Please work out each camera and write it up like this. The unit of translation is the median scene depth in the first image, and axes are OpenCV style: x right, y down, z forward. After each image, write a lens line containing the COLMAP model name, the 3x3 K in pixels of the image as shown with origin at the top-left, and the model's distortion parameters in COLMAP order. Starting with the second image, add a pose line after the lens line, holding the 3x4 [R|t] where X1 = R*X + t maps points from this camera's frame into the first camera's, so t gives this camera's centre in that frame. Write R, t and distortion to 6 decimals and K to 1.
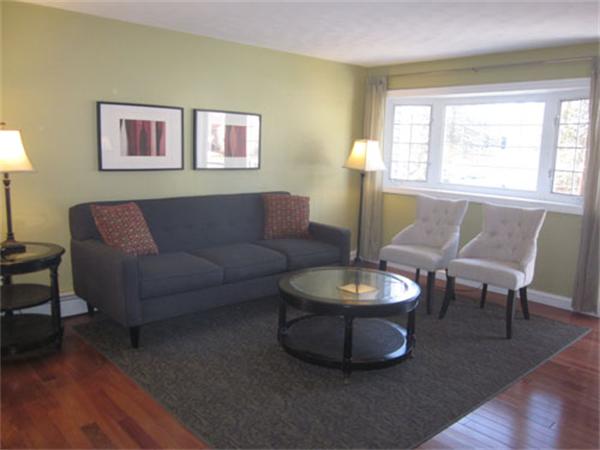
lens RADIAL K [[504.9, 0, 299.9], [0, 504.9, 225.4], [0, 0, 1]] dist [-0.029603, -0.005347]
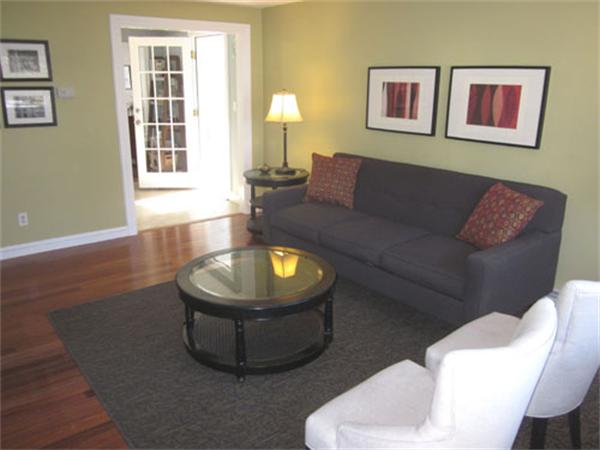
lens RADIAL K [[504.9, 0, 299.4], [0, 504.9, 224.1], [0, 0, 1]] dist [-0.029603, -0.005347]
pose [[-0.077395, 0.251778, -0.964685, 0.731343], [-0.164147, 0.951166, 0.261419, -0.165366], [0.983395, 0.178583, -0.032286, 0.864648]]
